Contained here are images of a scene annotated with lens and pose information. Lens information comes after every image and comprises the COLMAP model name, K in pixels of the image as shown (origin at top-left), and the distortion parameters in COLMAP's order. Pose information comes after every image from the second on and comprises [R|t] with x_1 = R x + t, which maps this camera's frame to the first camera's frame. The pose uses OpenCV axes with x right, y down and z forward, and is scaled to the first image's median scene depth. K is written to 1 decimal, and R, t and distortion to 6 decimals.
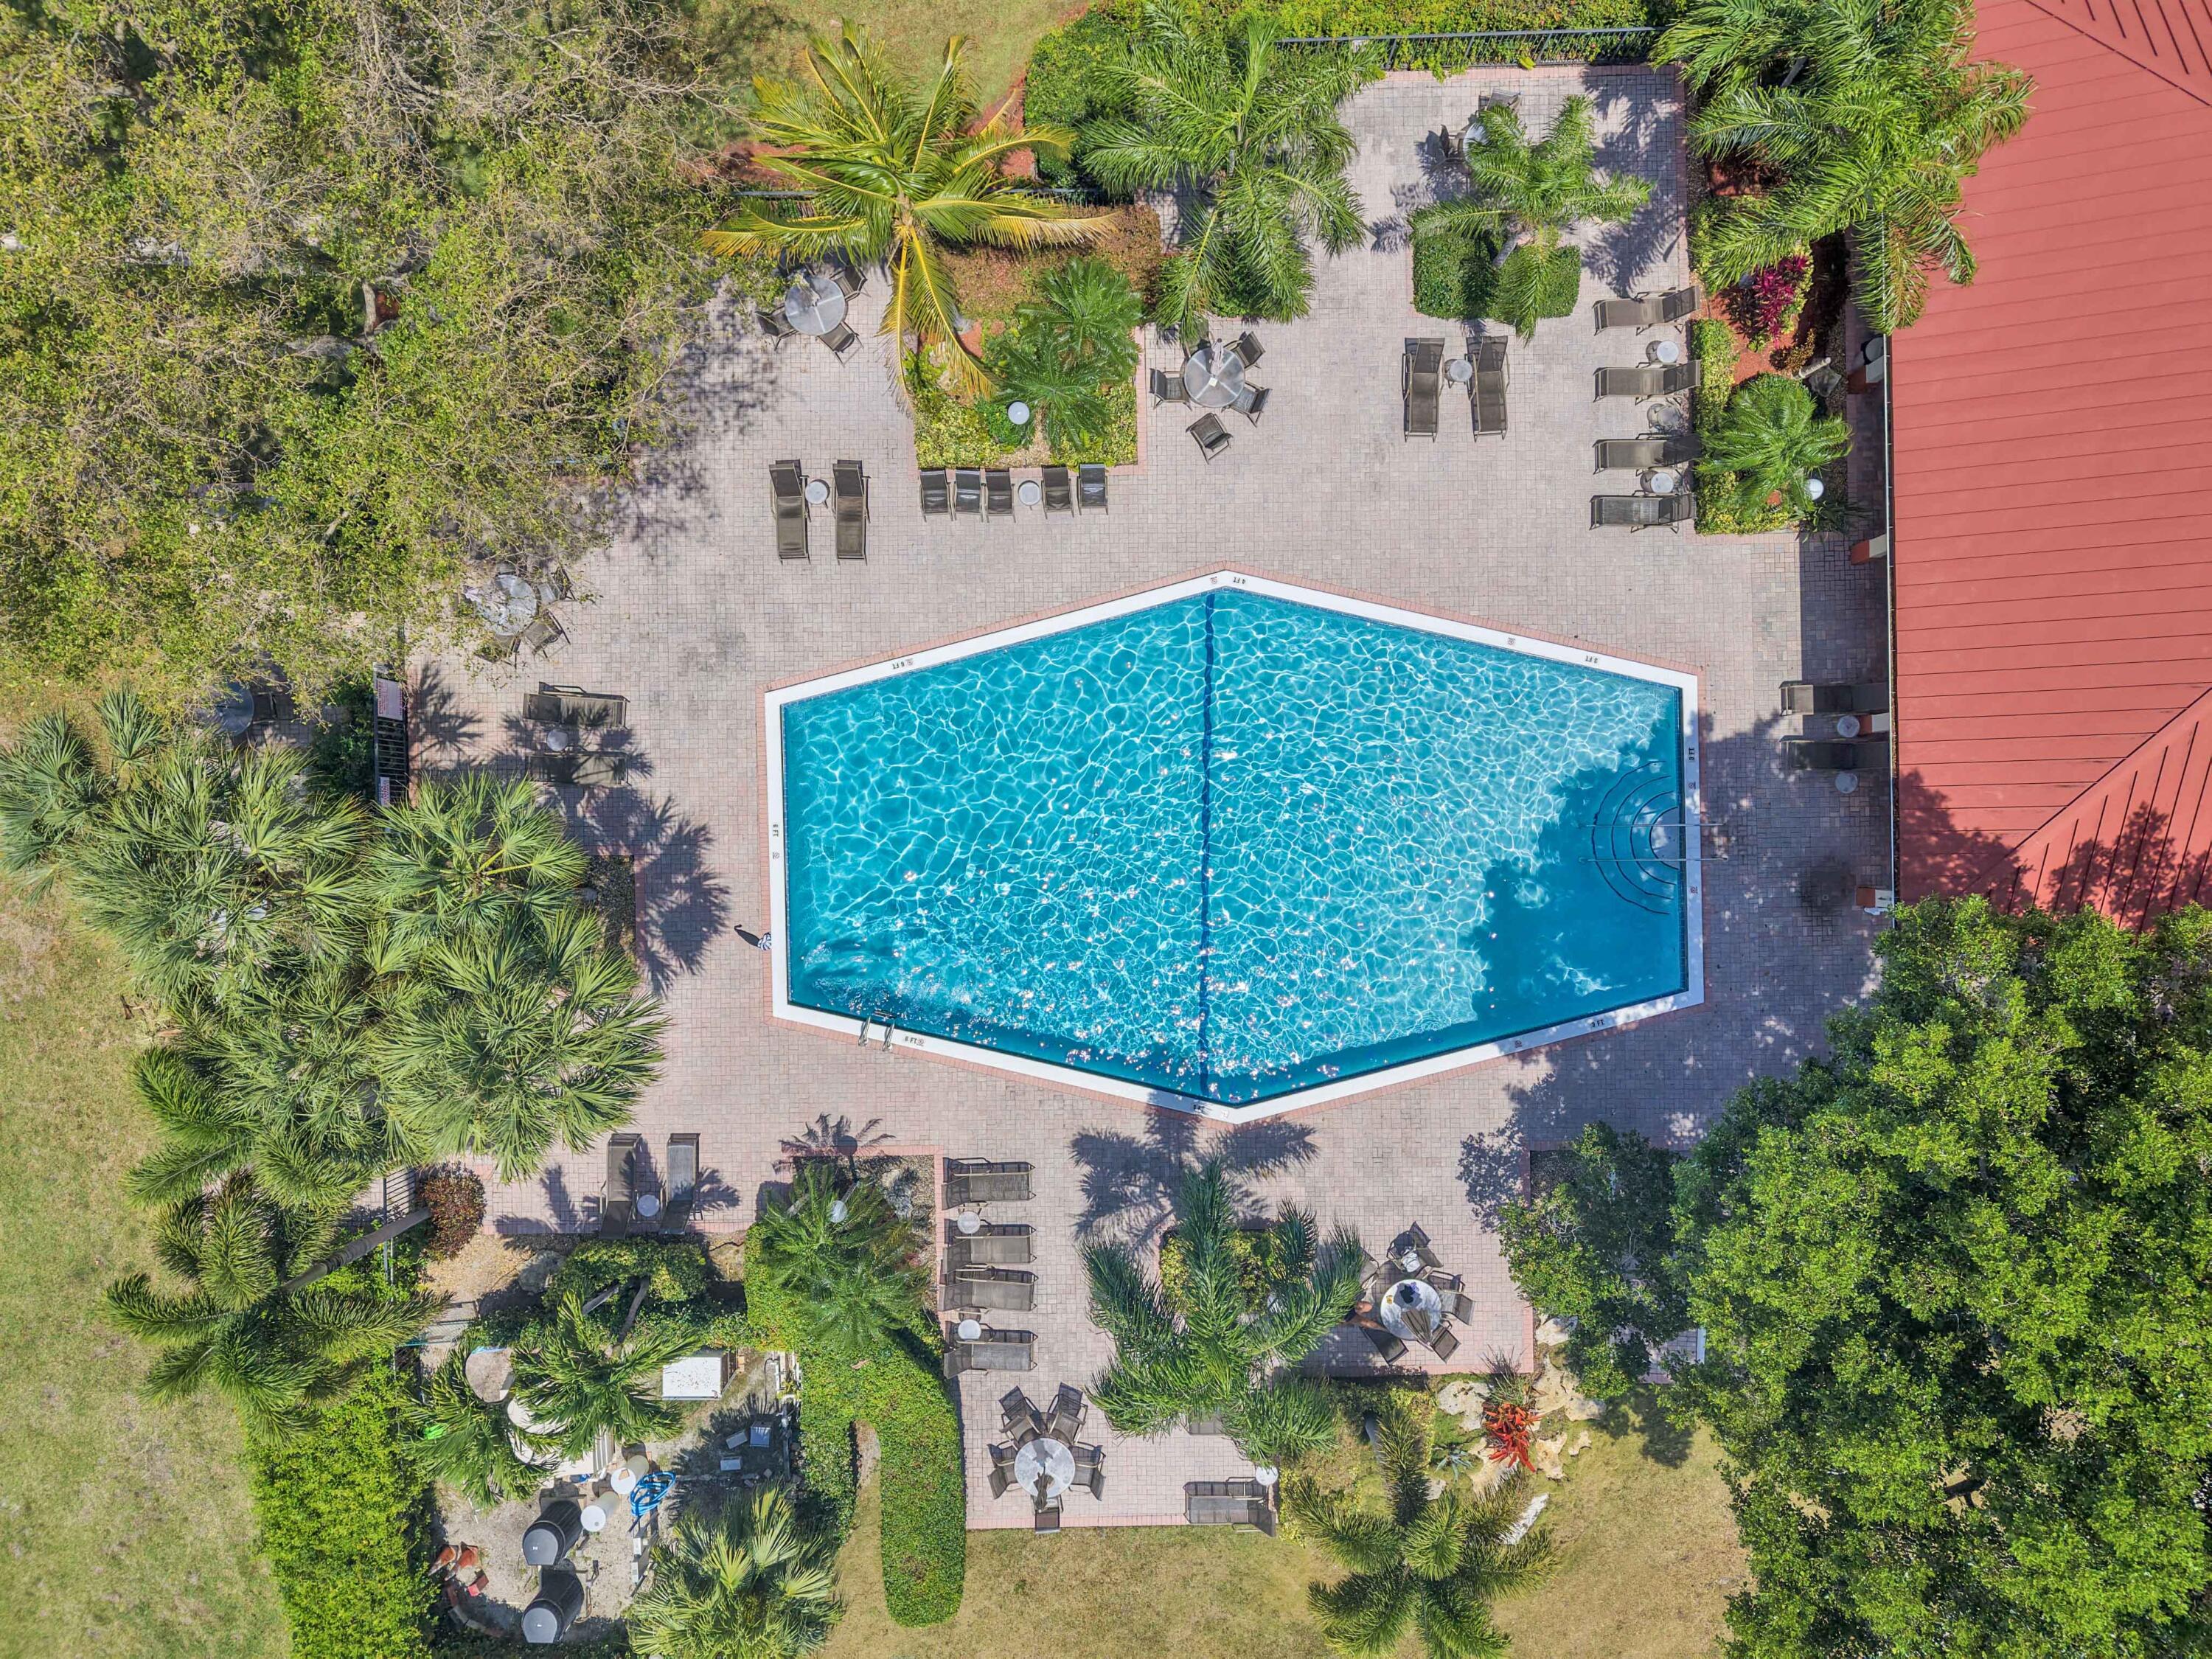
lens RADIAL K [[1472.5, 0, 1107.8], [0, 1472.5, 829.1], [0, 0, 1]] dist [0.043648, -0.051947]
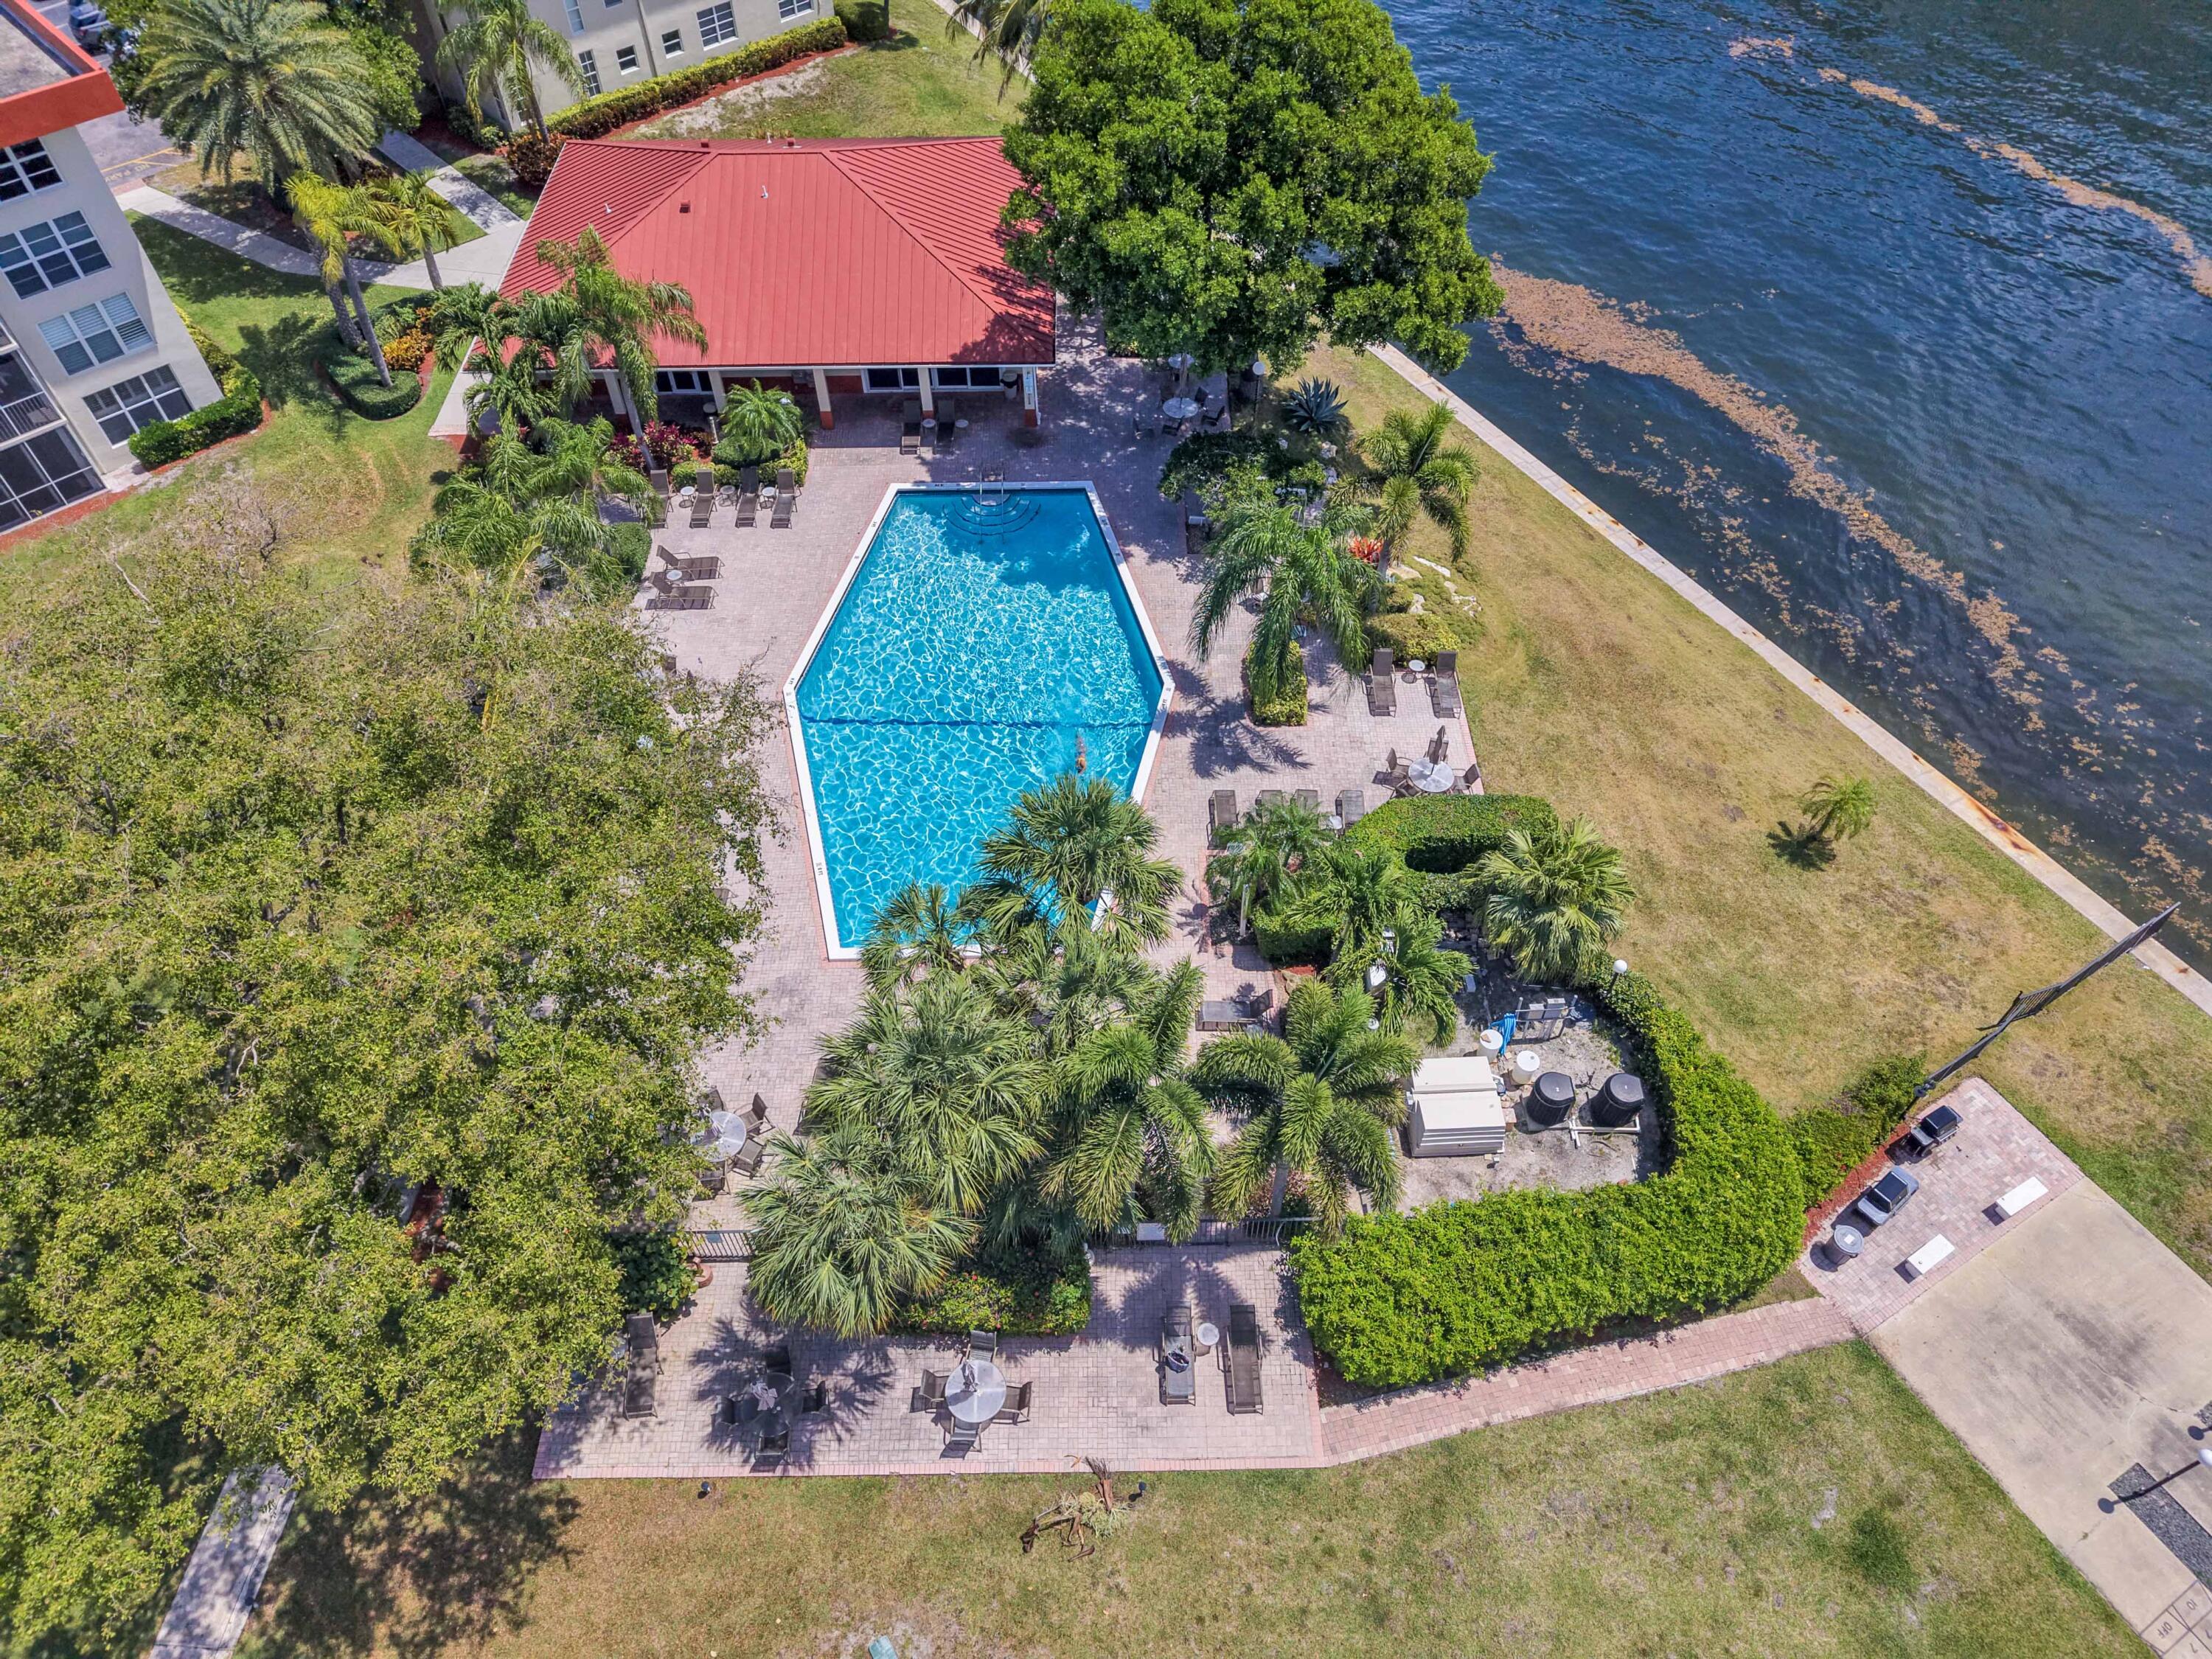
lens RADIAL K [[1472.5, 0, 1107.8], [0, 1472.5, 829.1], [0, 0, 1]] dist [0.043648, -0.051947]
pose [[-0.000182, -0.782960, 0.622072, -0.901591], [0.999971, -0.004912, -0.005889, 0.142010], [0.007667, 0.622052, 0.782938, -0.028890]]
